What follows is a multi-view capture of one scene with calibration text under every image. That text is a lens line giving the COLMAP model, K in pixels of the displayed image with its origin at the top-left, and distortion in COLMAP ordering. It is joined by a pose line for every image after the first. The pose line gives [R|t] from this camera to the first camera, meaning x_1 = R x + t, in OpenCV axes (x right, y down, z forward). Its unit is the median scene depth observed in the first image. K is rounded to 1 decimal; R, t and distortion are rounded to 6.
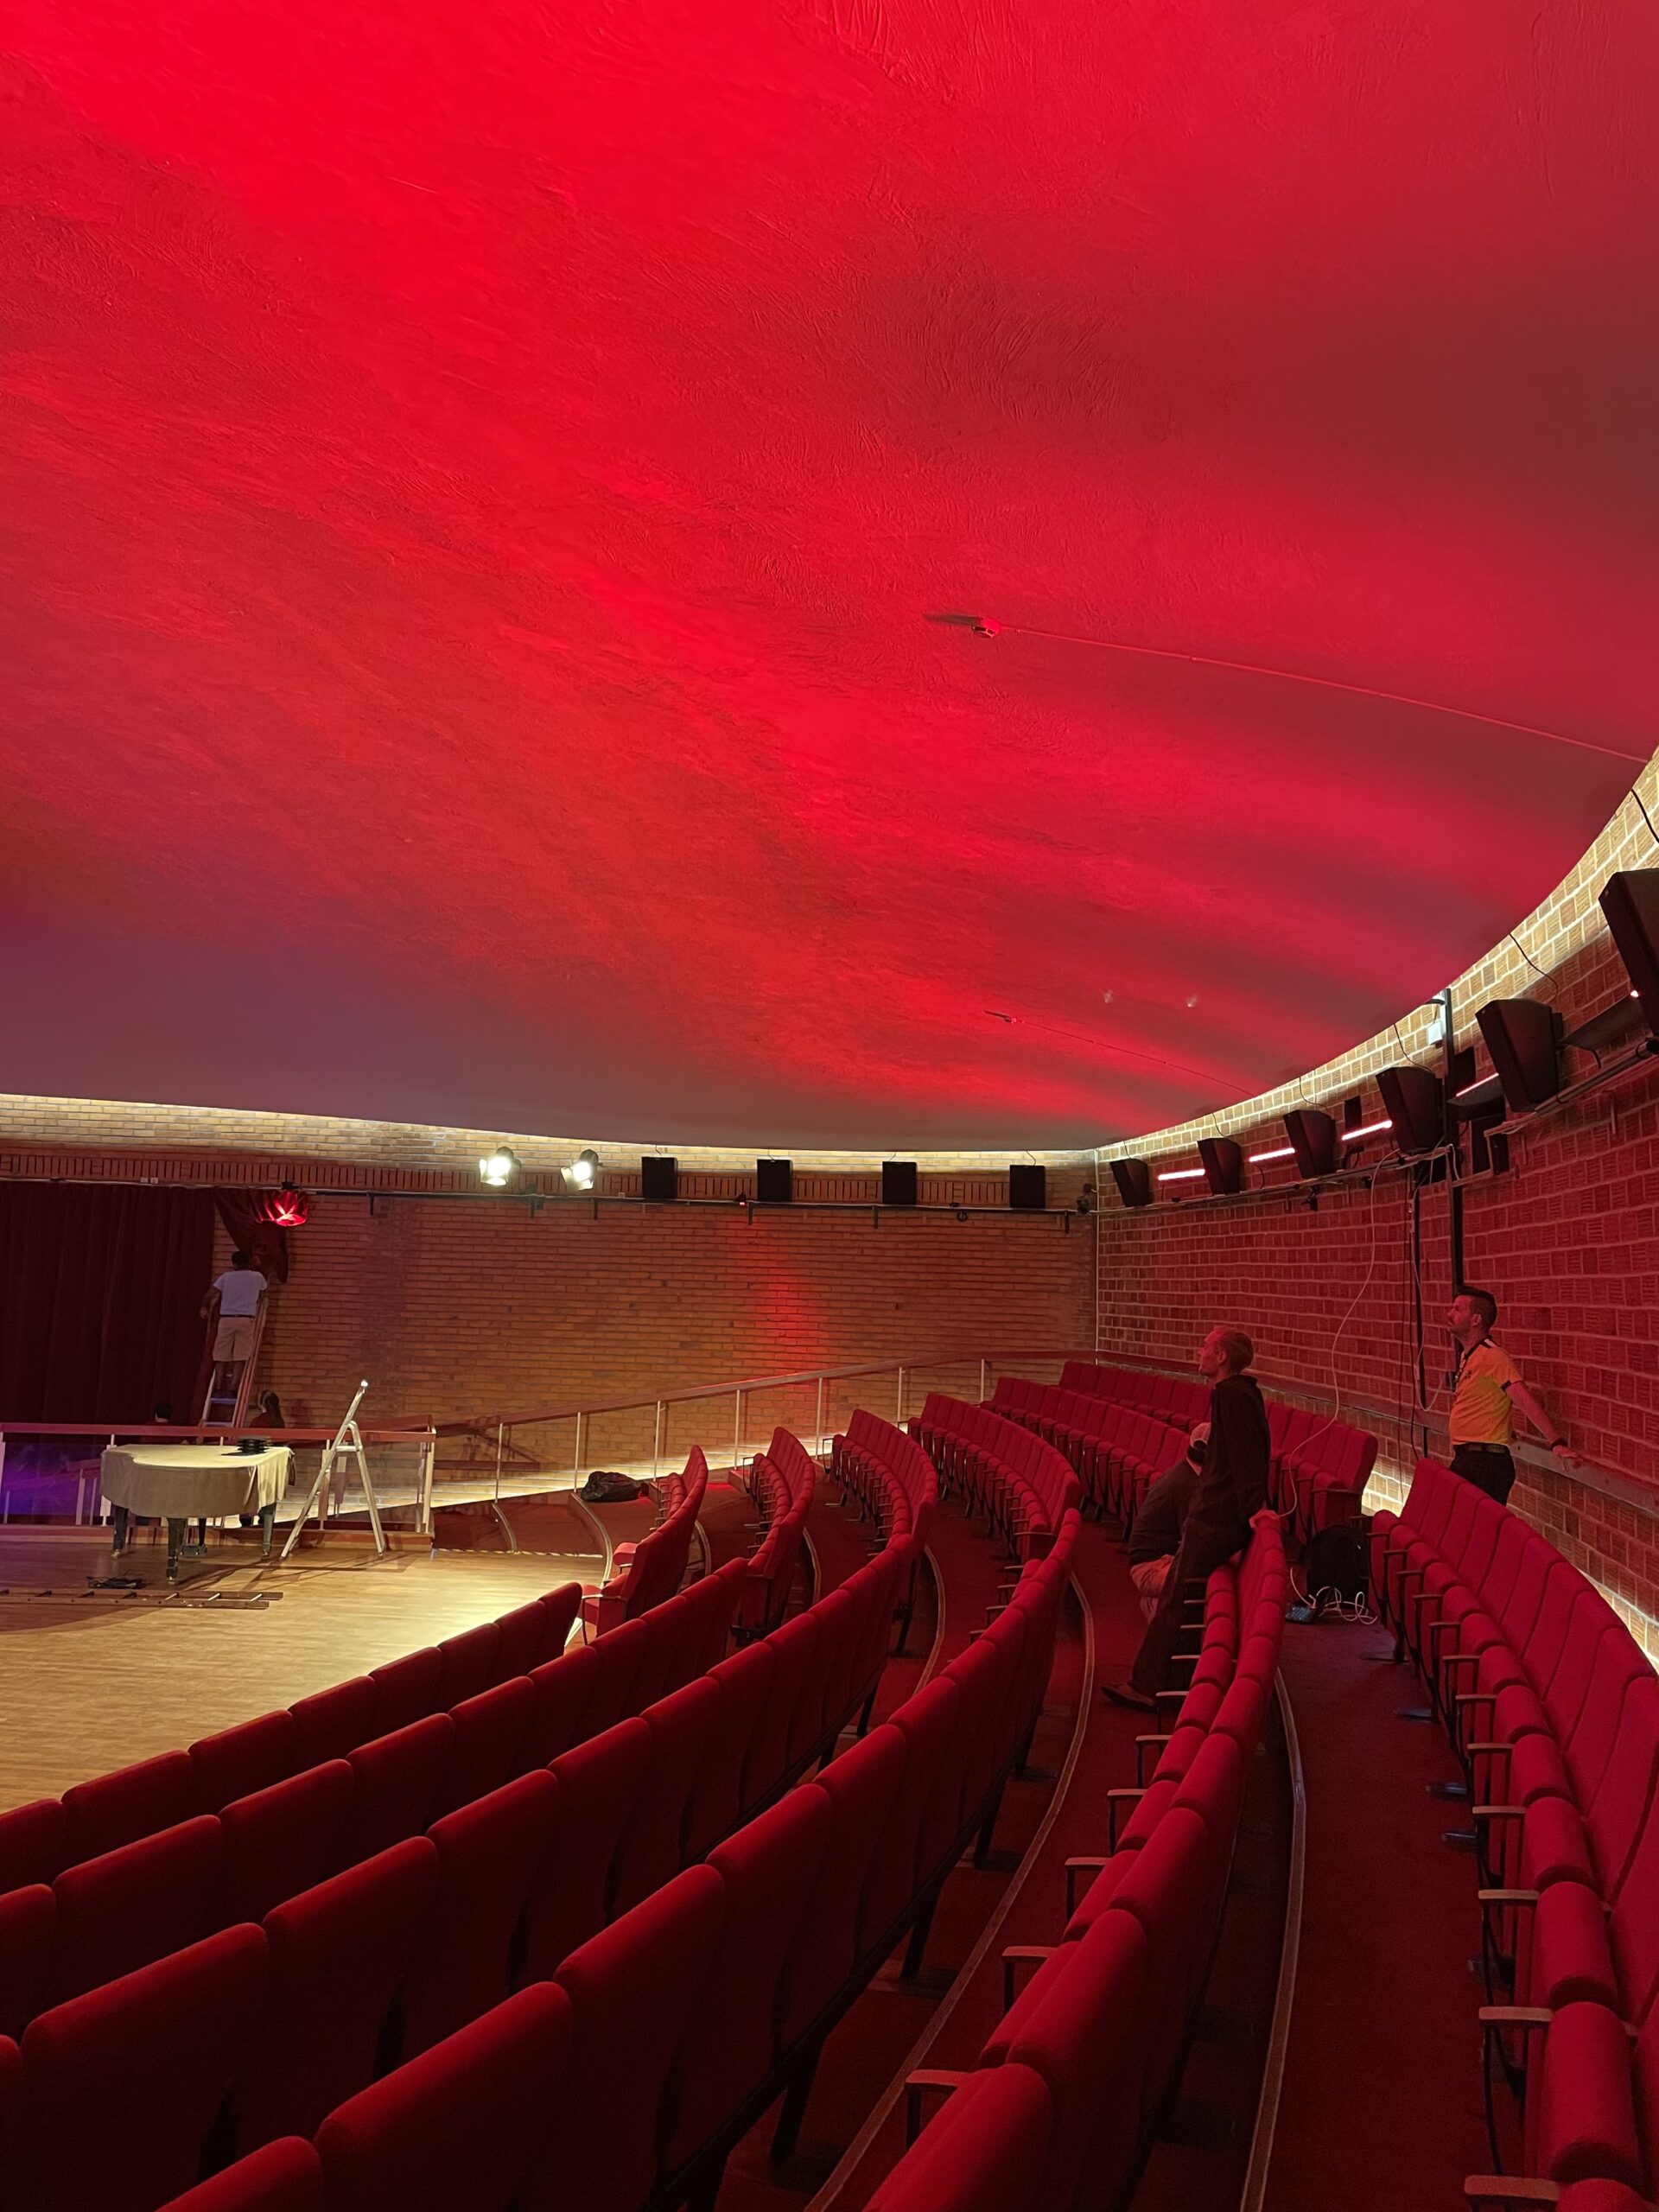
lens RADIAL K [[1664.4, 0, 854.9], [0, 1664.4, 1075.6], [0, 0, 1]] dist [0.084705, -0.097325]
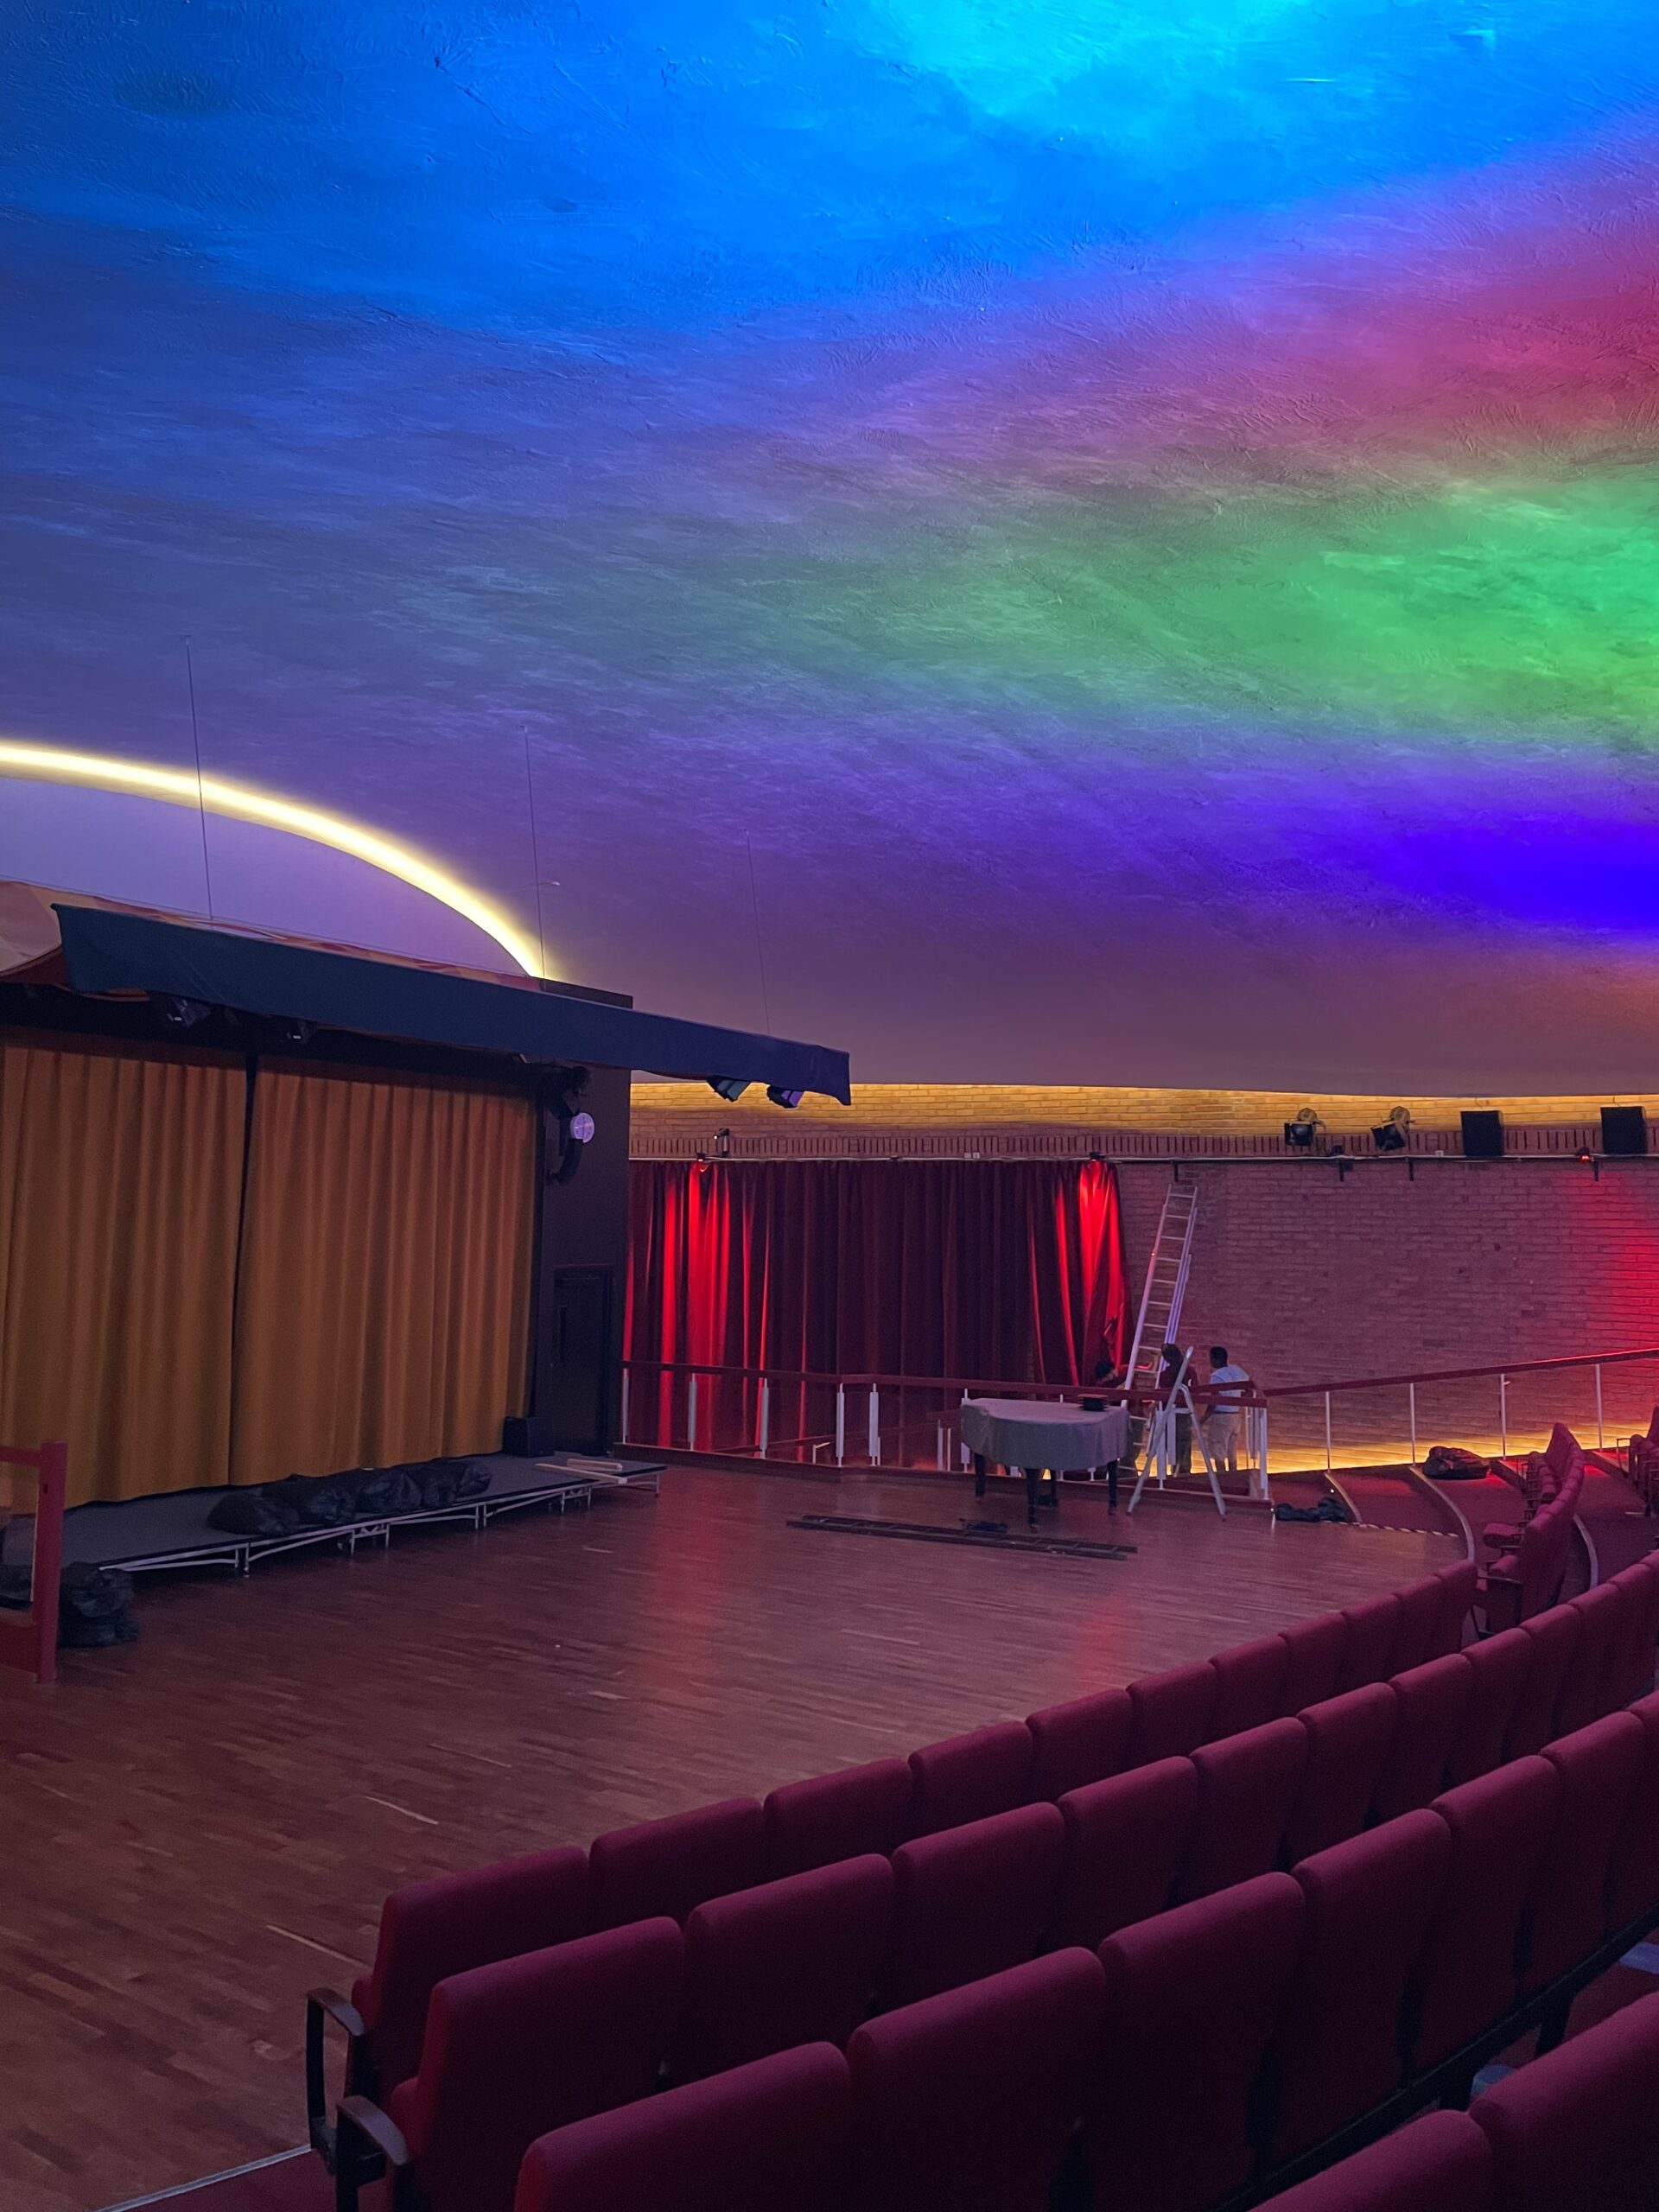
lens RADIAL K [[1664.4, 0, 805.8], [0, 1664.4, 1068.0], [0, 0, 1]] dist [0.084705, -0.097325]
pose [[0.887011, -0.064228, -0.457260, -0.030563], [0.070235, 0.997523, -0.003870, 0.003920], [0.456376, -0.028682, 0.889325, 0.001042]]
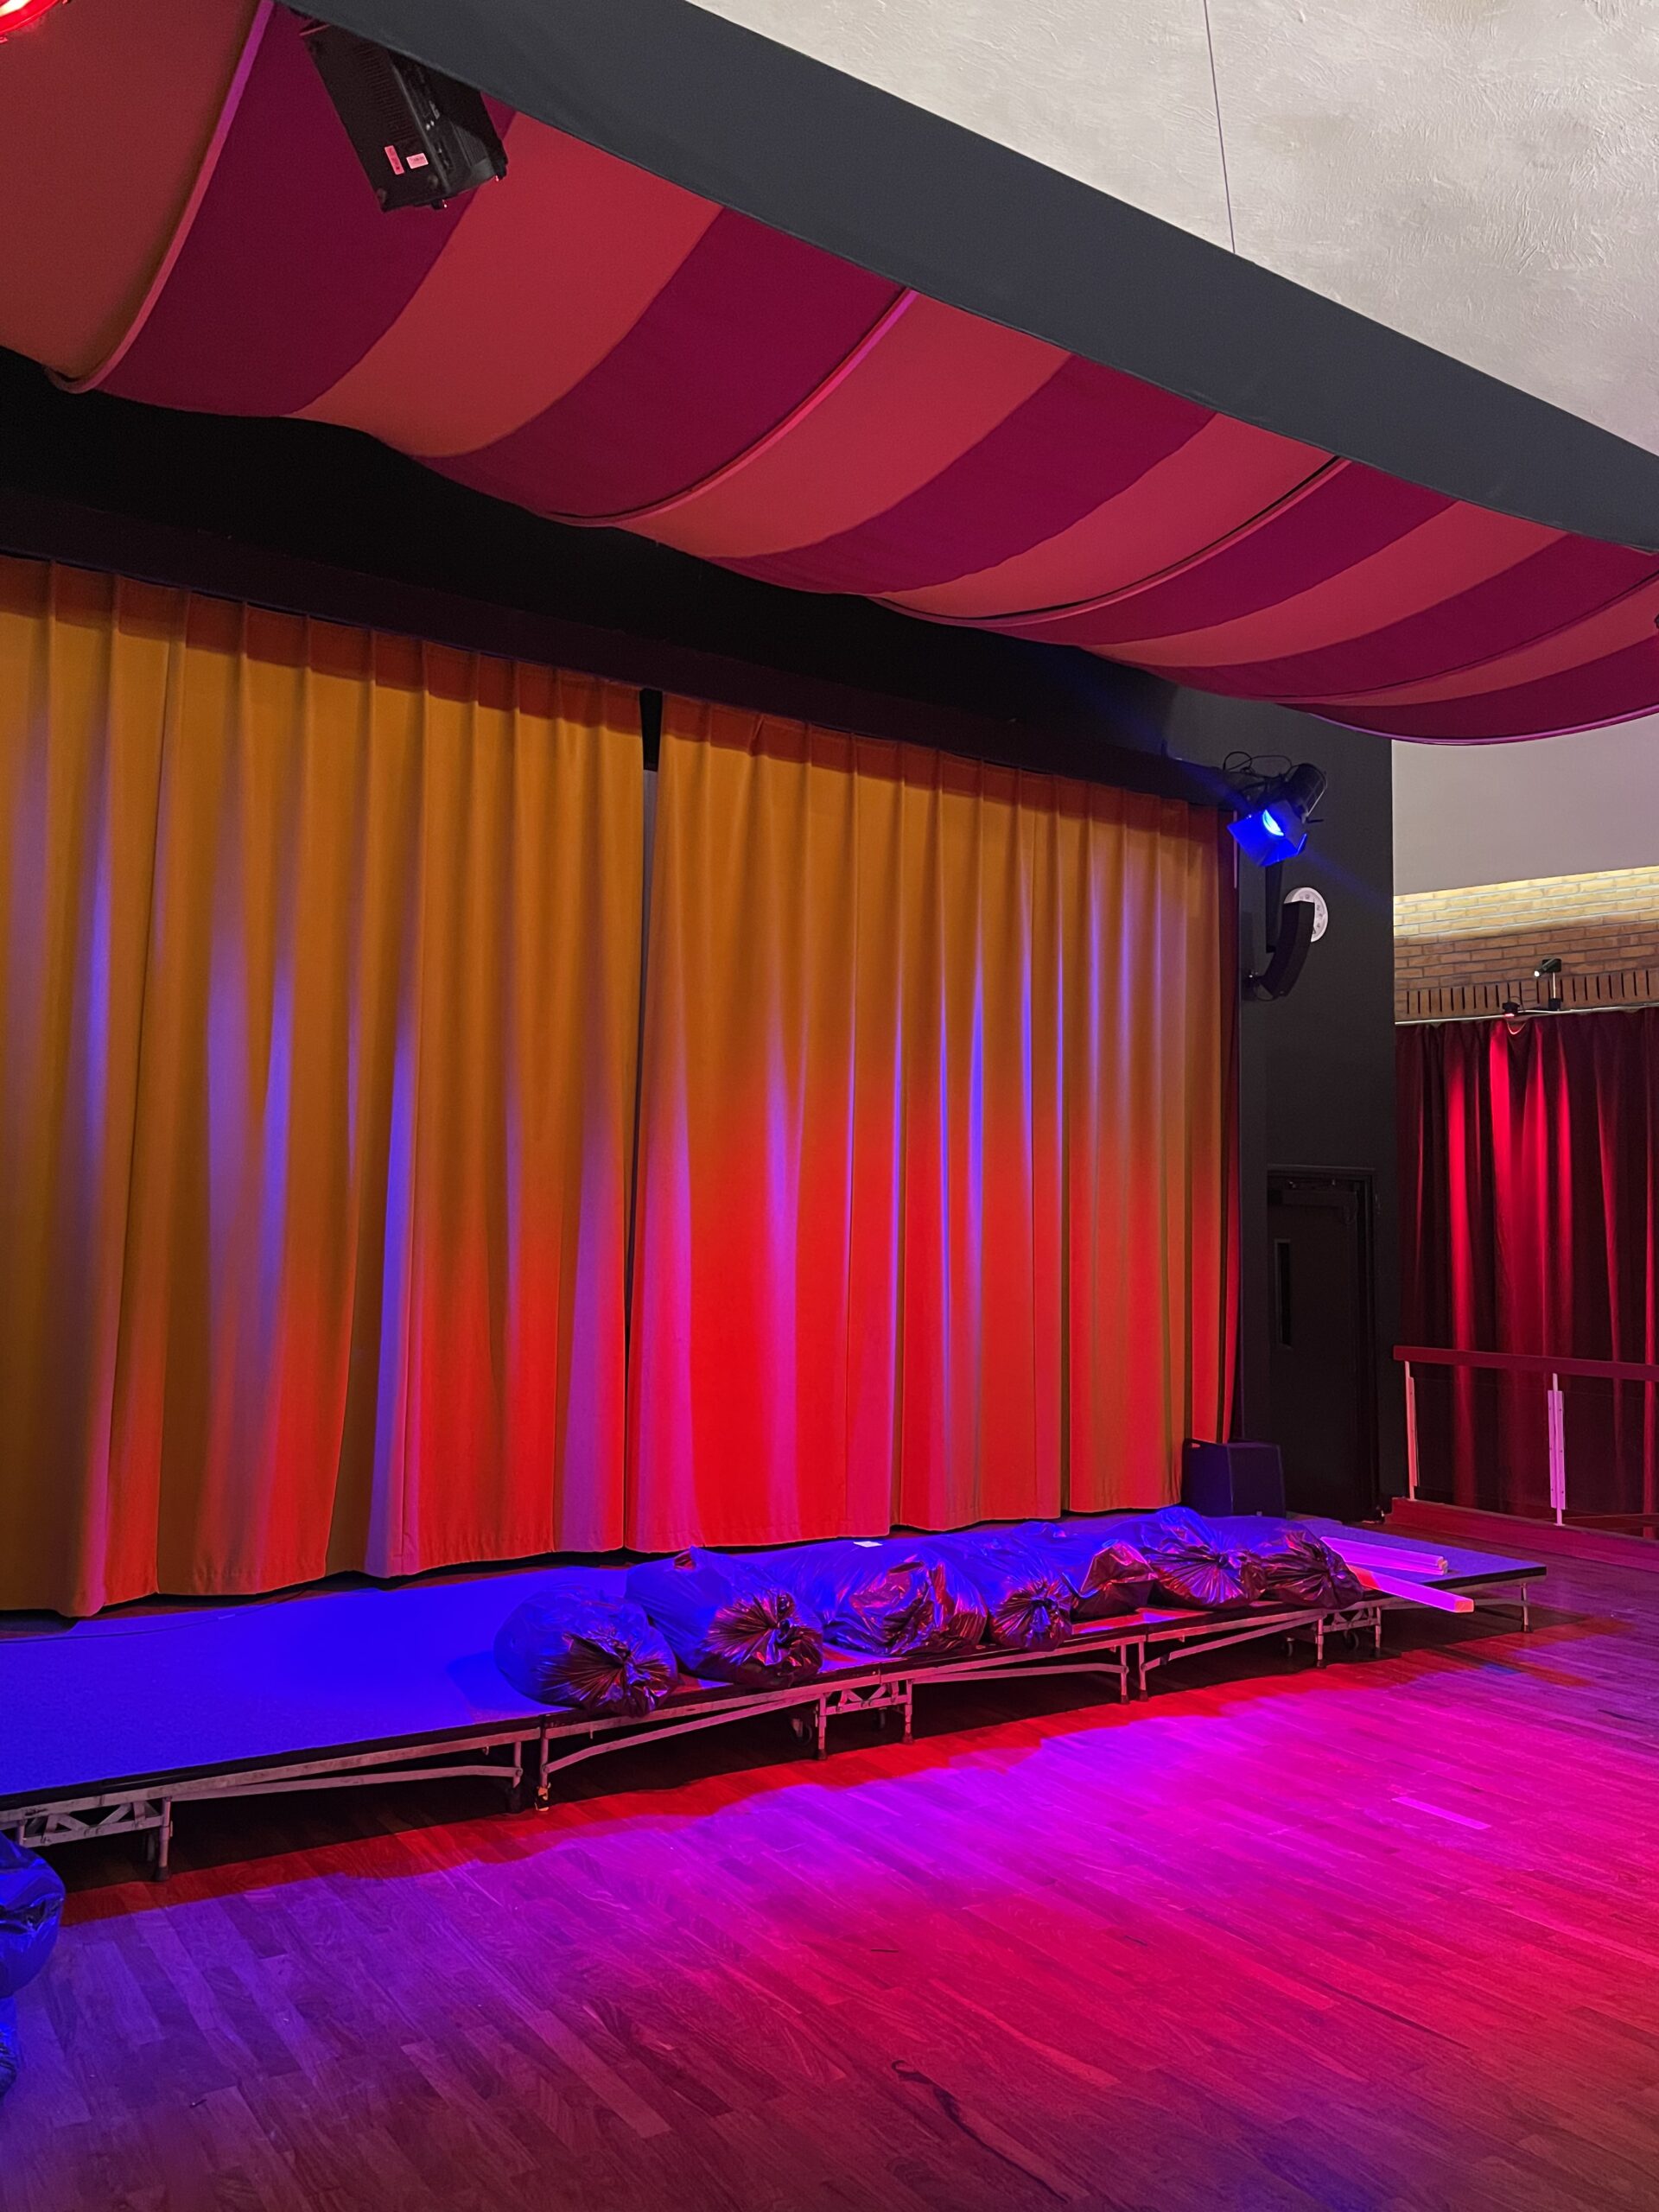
lens RADIAL K [[1664.4, 0, 837.9], [0, 1664.4, 1071.9], [0, 0, 1]] dist [0.084705, -0.097325]
pose [[0.647571, -0.099563, -0.755473, -0.412900], [0.101072, 0.993890, -0.044348, 0.120685], [0.755272, -0.047639, 0.653678, 0.500204]]
